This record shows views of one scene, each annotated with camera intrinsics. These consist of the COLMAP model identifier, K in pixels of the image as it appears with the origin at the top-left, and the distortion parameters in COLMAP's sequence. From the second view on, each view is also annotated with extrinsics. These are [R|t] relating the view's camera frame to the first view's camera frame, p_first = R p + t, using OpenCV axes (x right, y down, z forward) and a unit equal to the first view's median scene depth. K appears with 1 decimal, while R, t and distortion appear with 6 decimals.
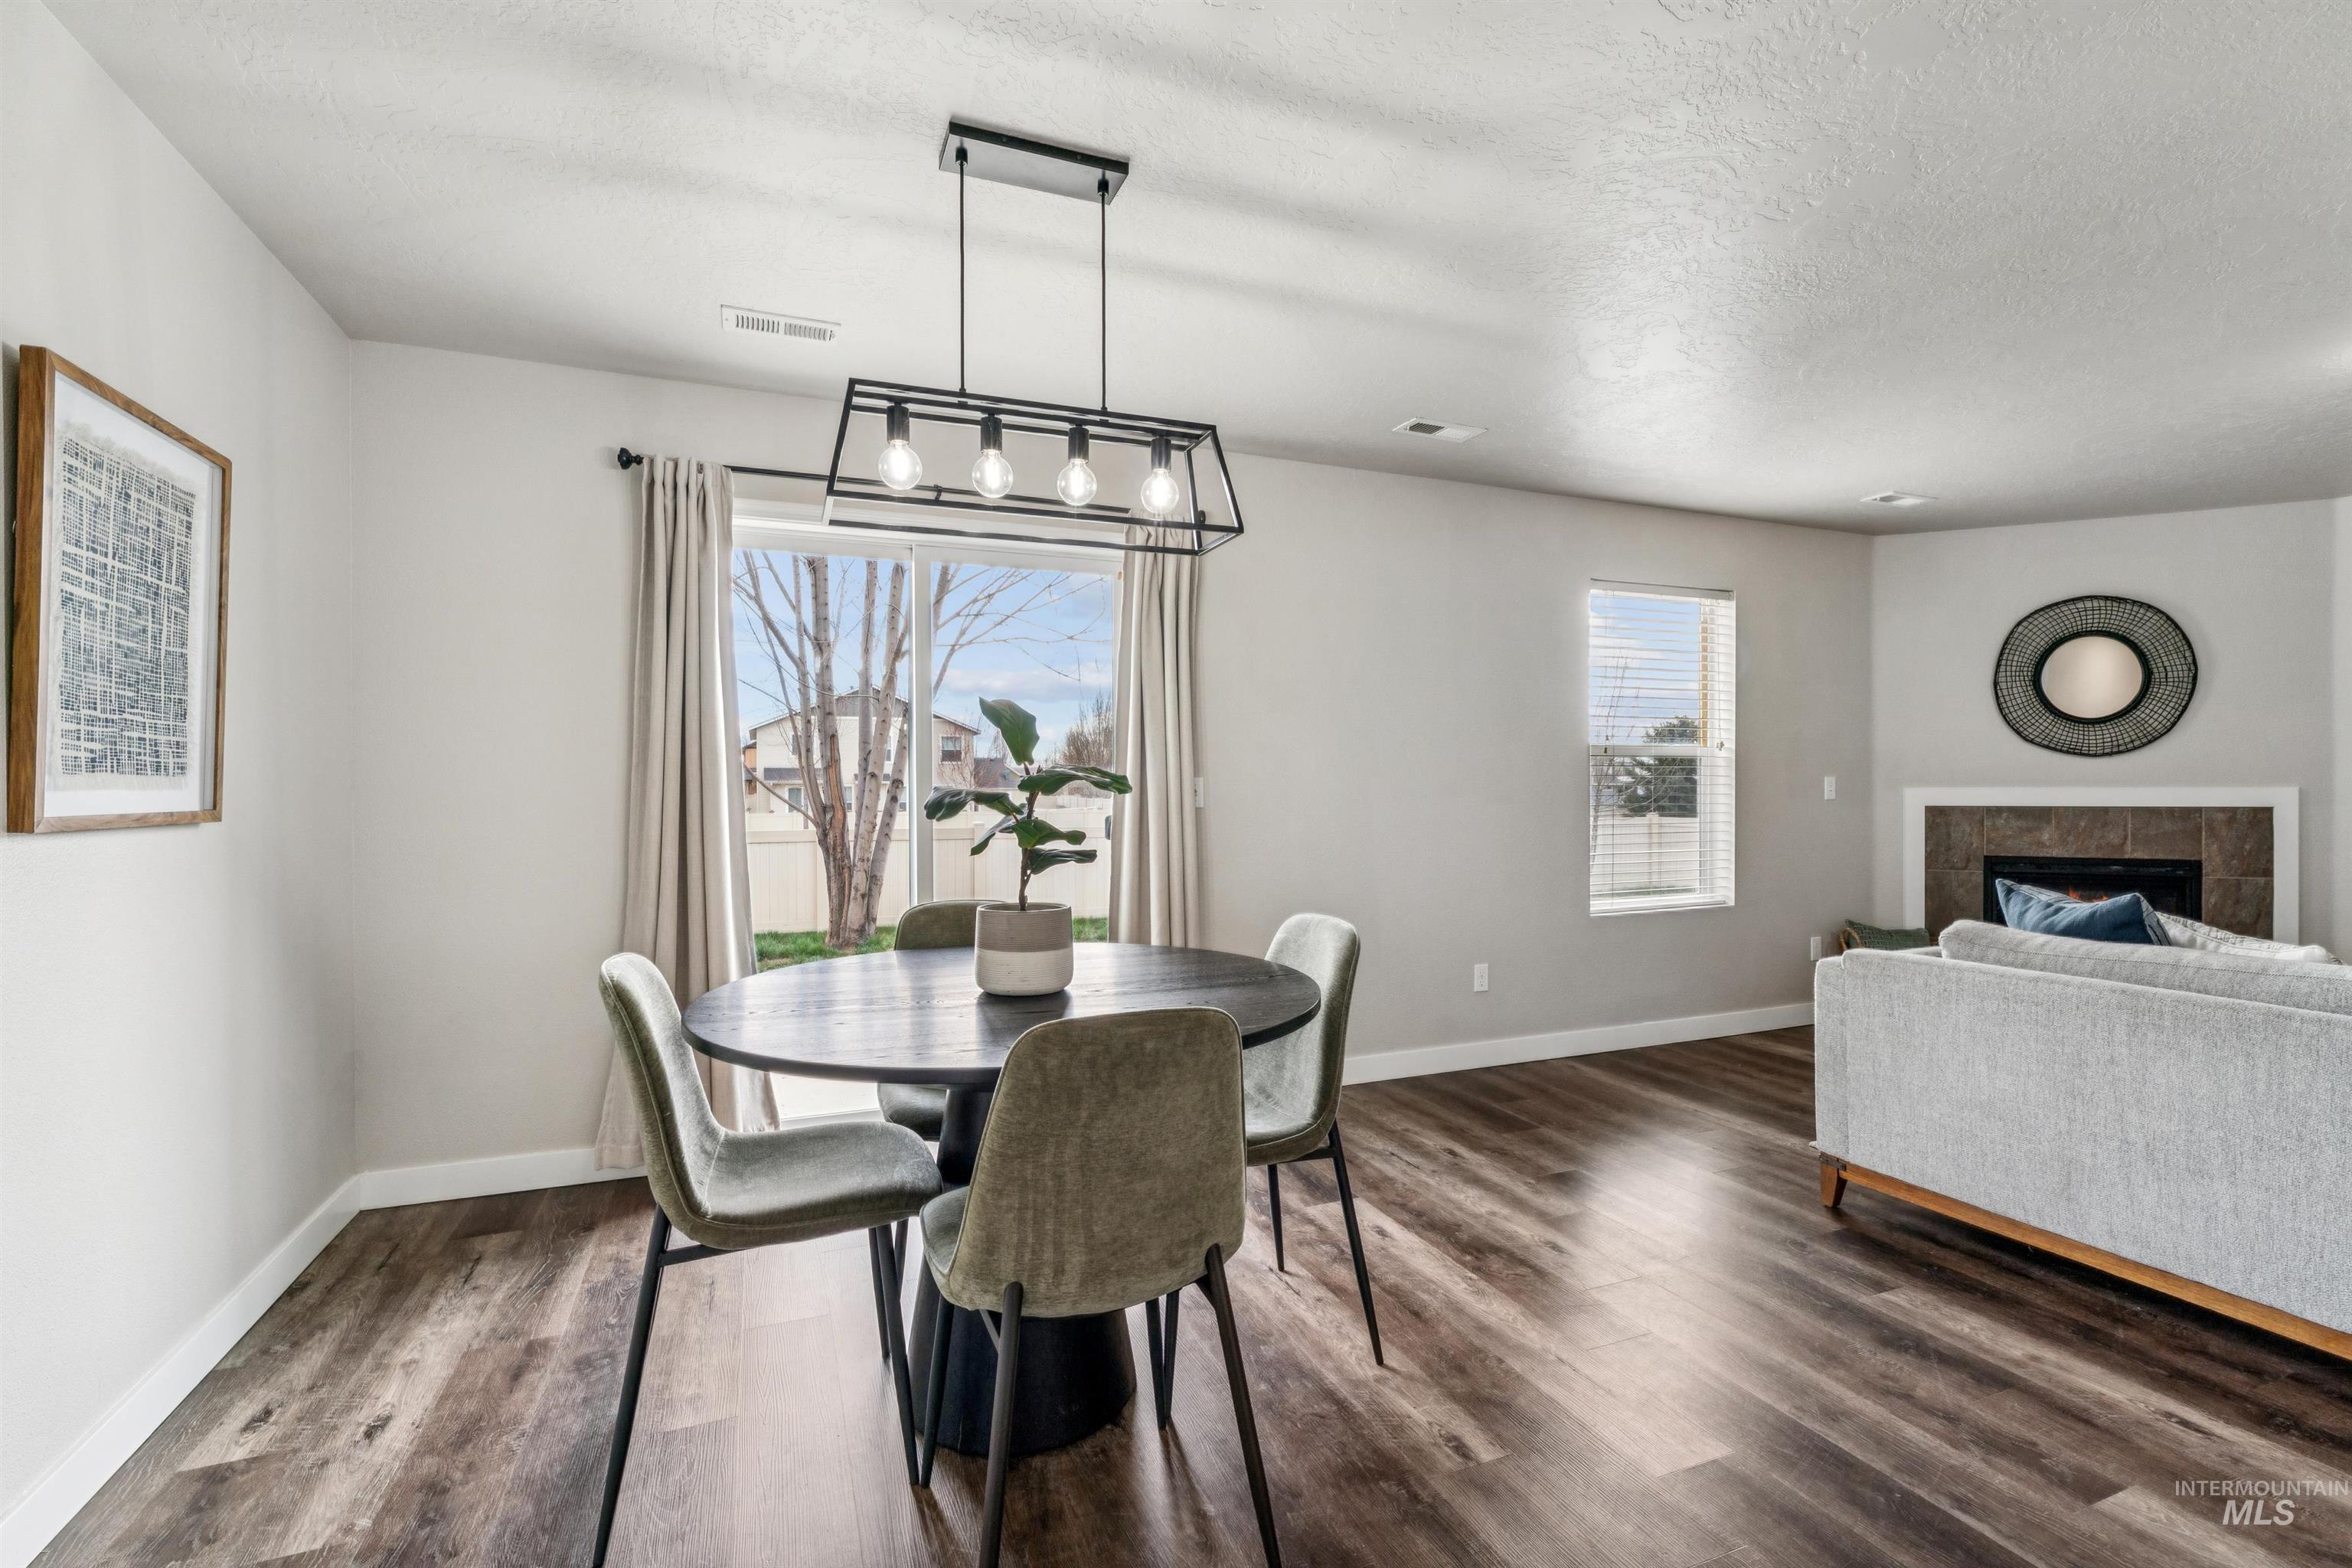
lens RADIAL K [[1025.7, 0, 1179.1], [0, 1025.7, 792.3], [0, 0, 1]] dist [-0.001339, -0.000518]
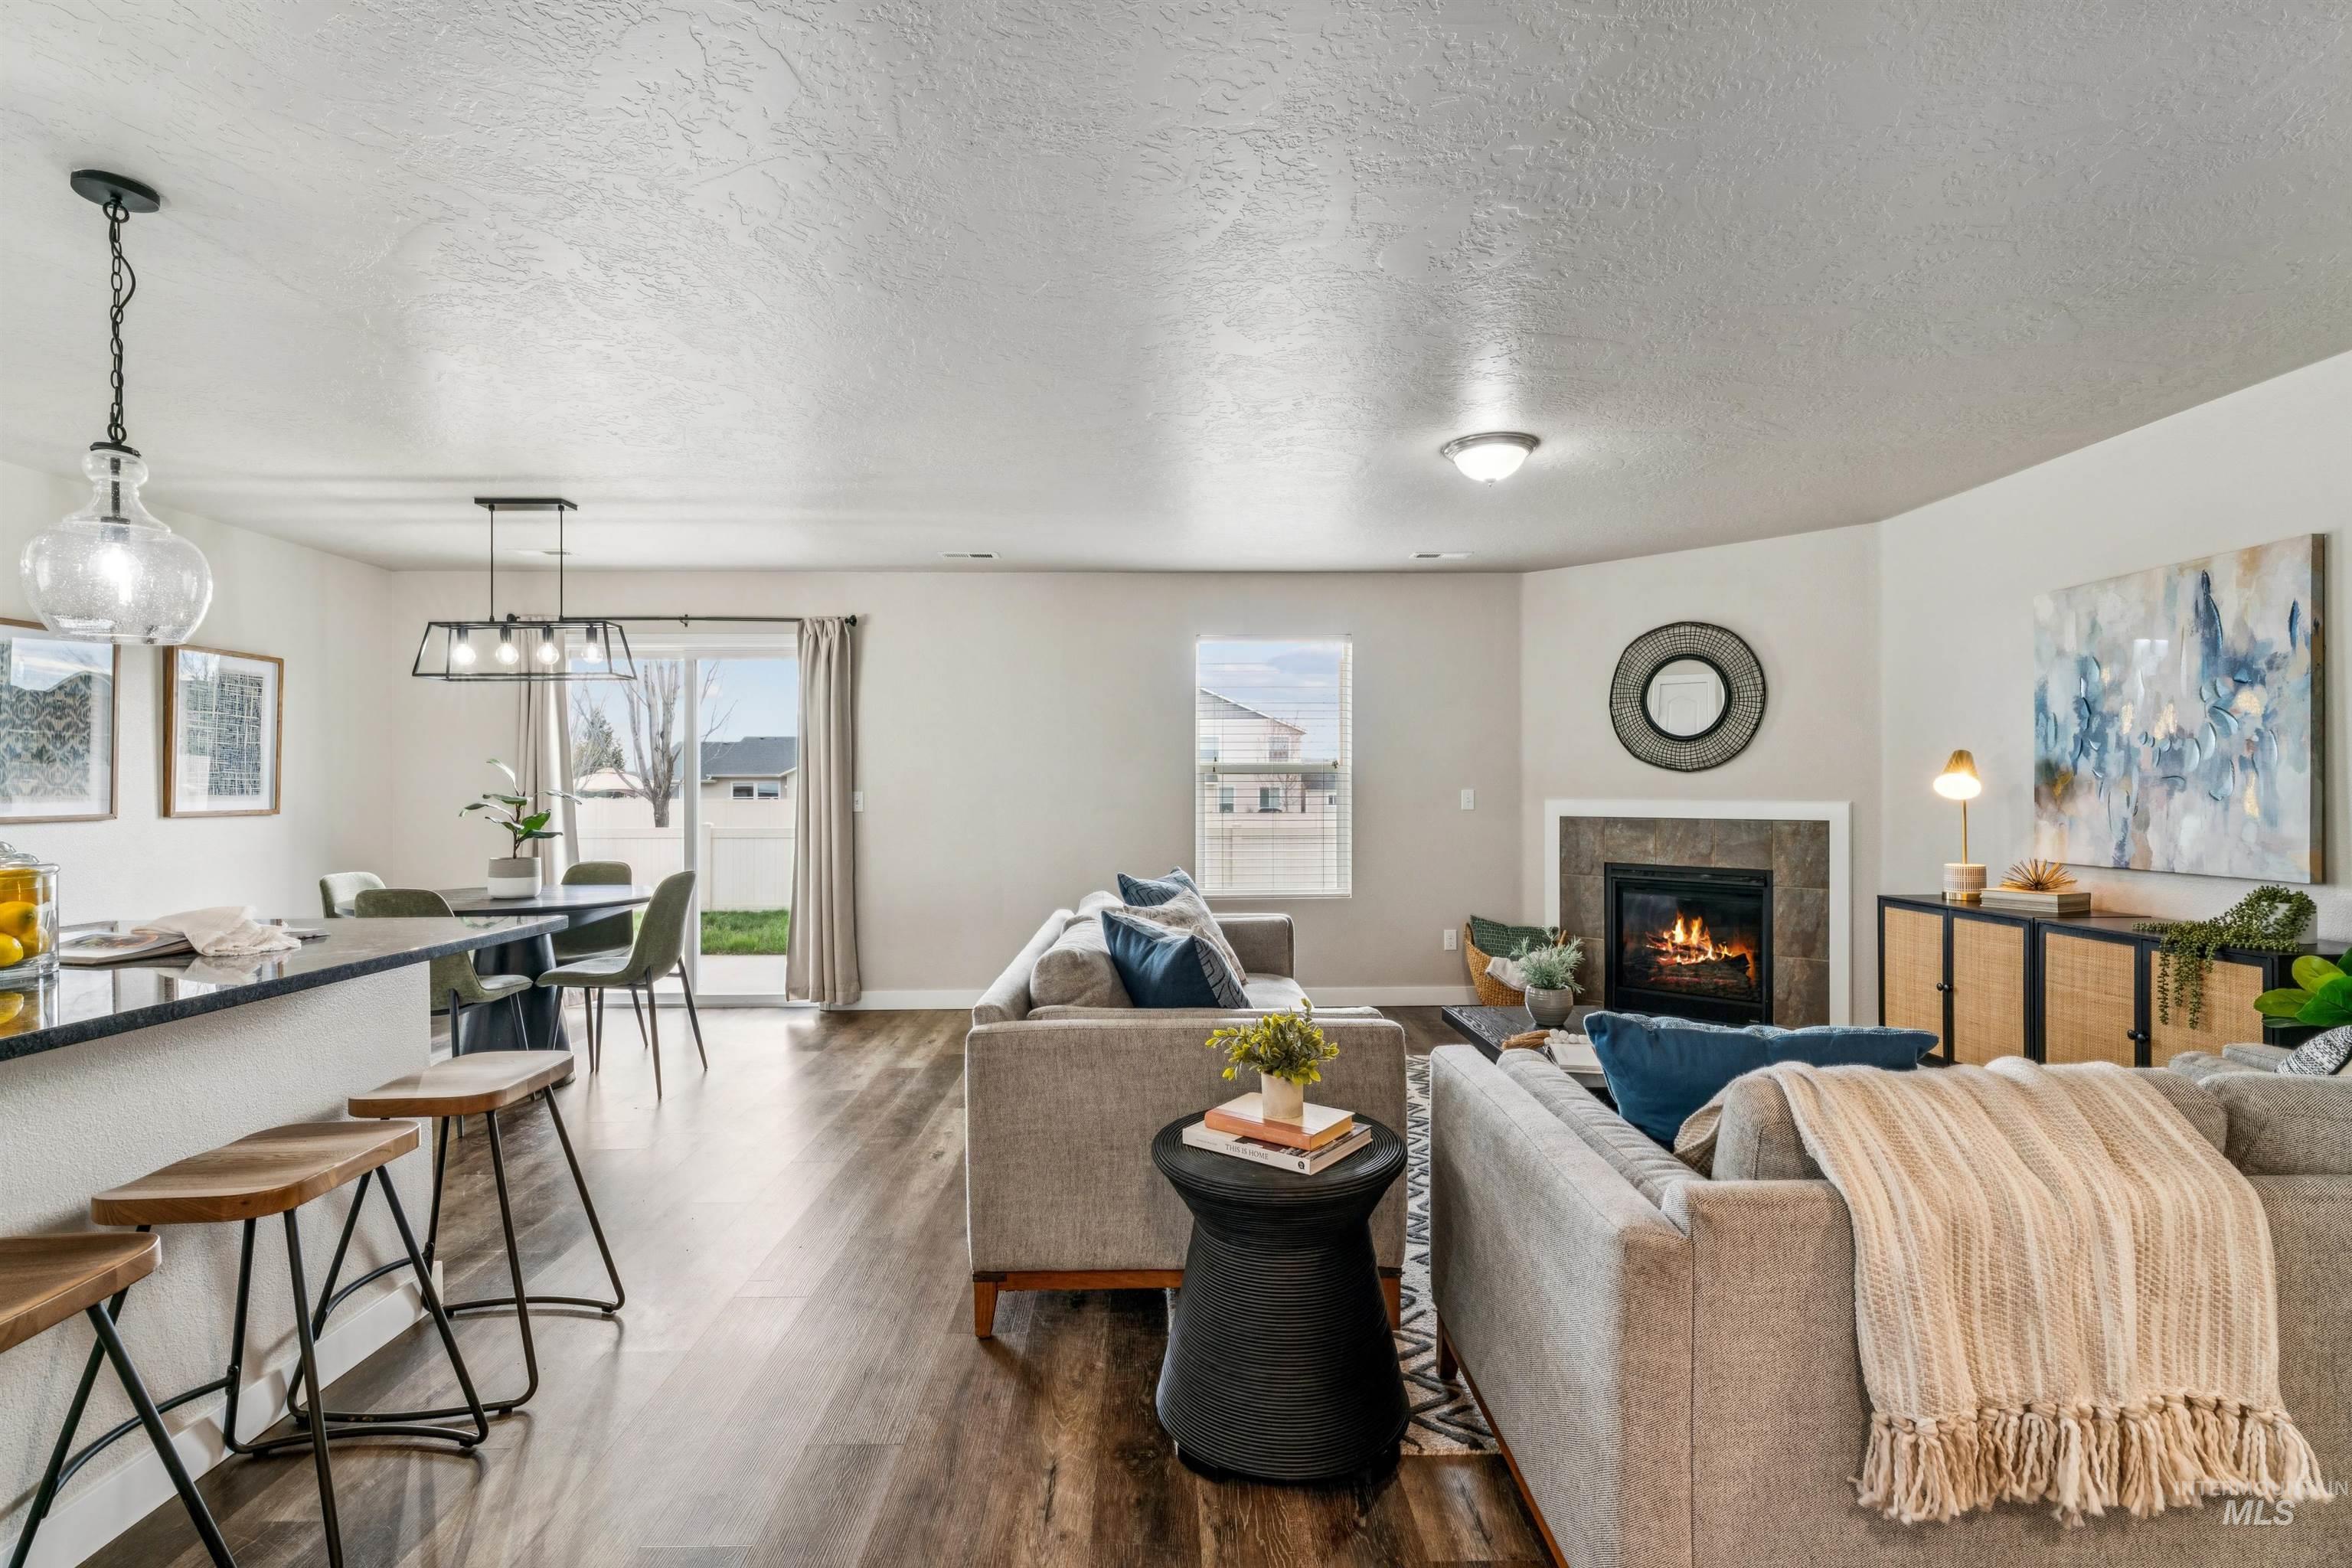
lens RADIAL K [[1114.3, 0, 1182.5], [0, 1114.3, 787.2], [0, 0, 1]] dist [-0.000120, 0.000450]
pose [[0.935120, 0.001299, -0.354329, 0.830288], [-0.003055, 0.999986, -0.004396, -0.012332], [0.354318, 0.005193, 0.935110, -0.282059]]
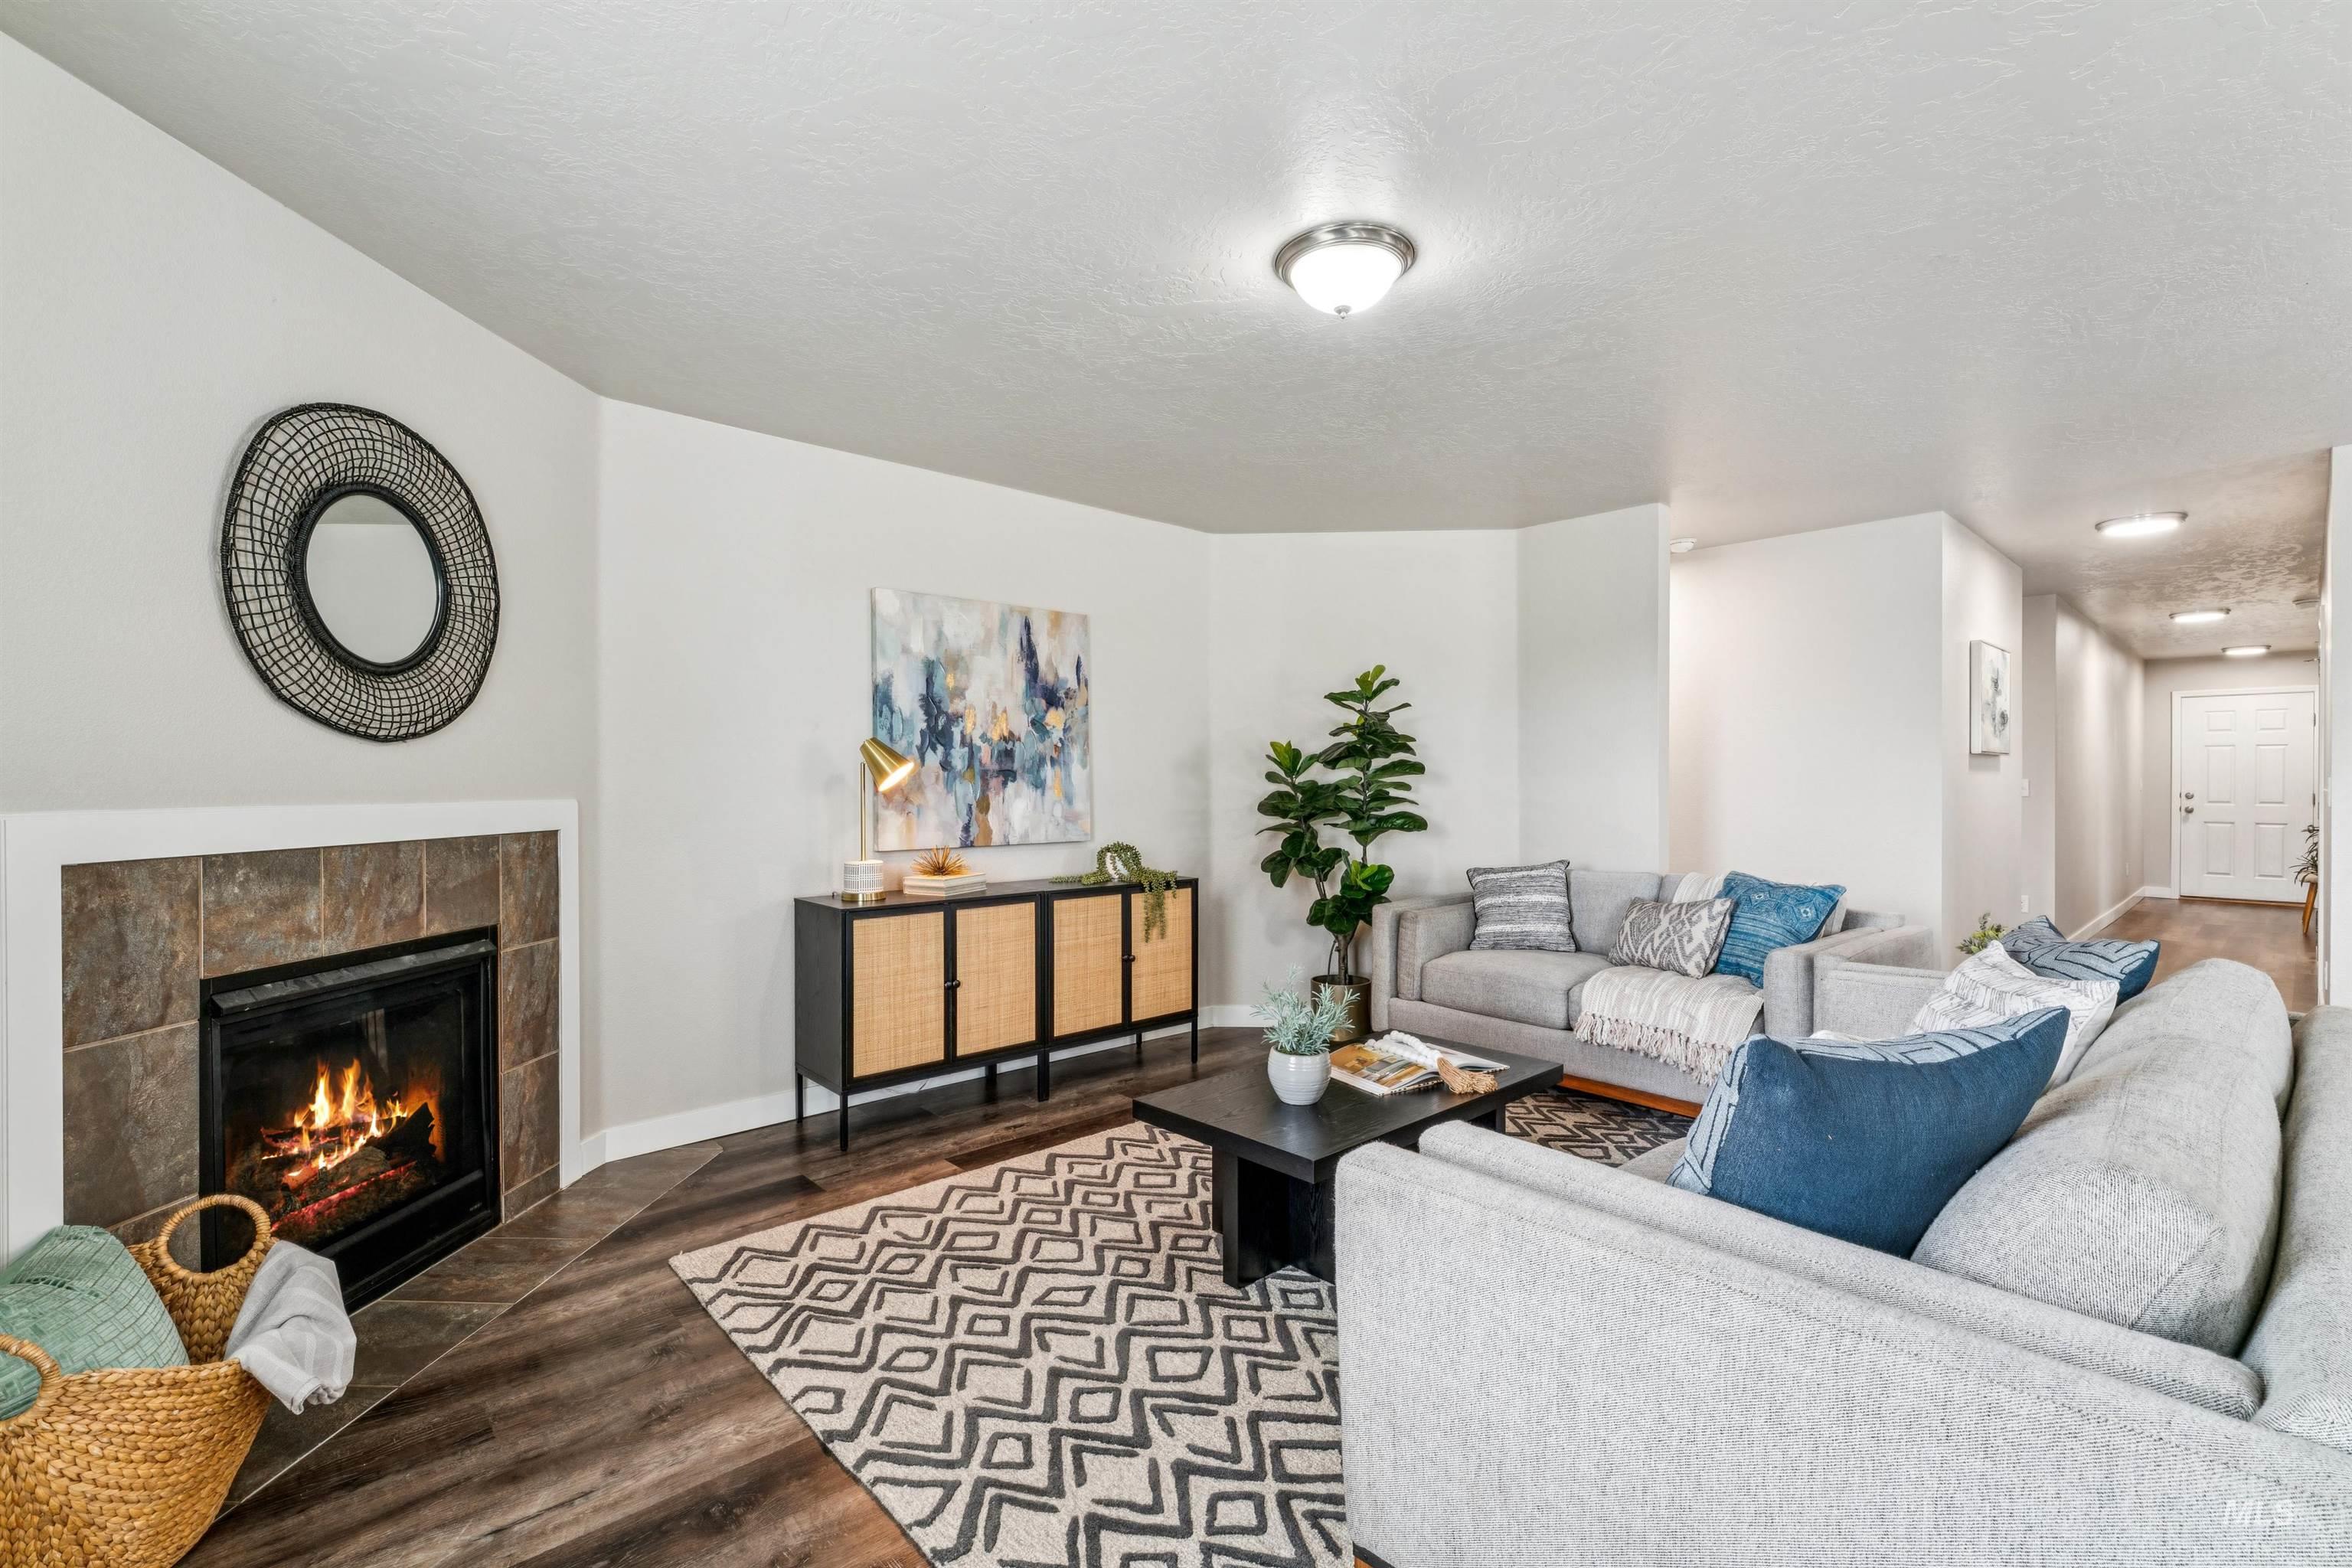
lens RADIAL K [[1025.7, 0, 1179.1], [0, 1025.7, 792.3], [0, 0, 1]] dist [-0.001339, -0.000518]
pose [[-0.342012, -0.004722, 0.939684, 0.303155], [0.007223, 0.999945, 0.007654, -0.011484], [-0.939668, 0.009405, -0.341959, 0.824554]]
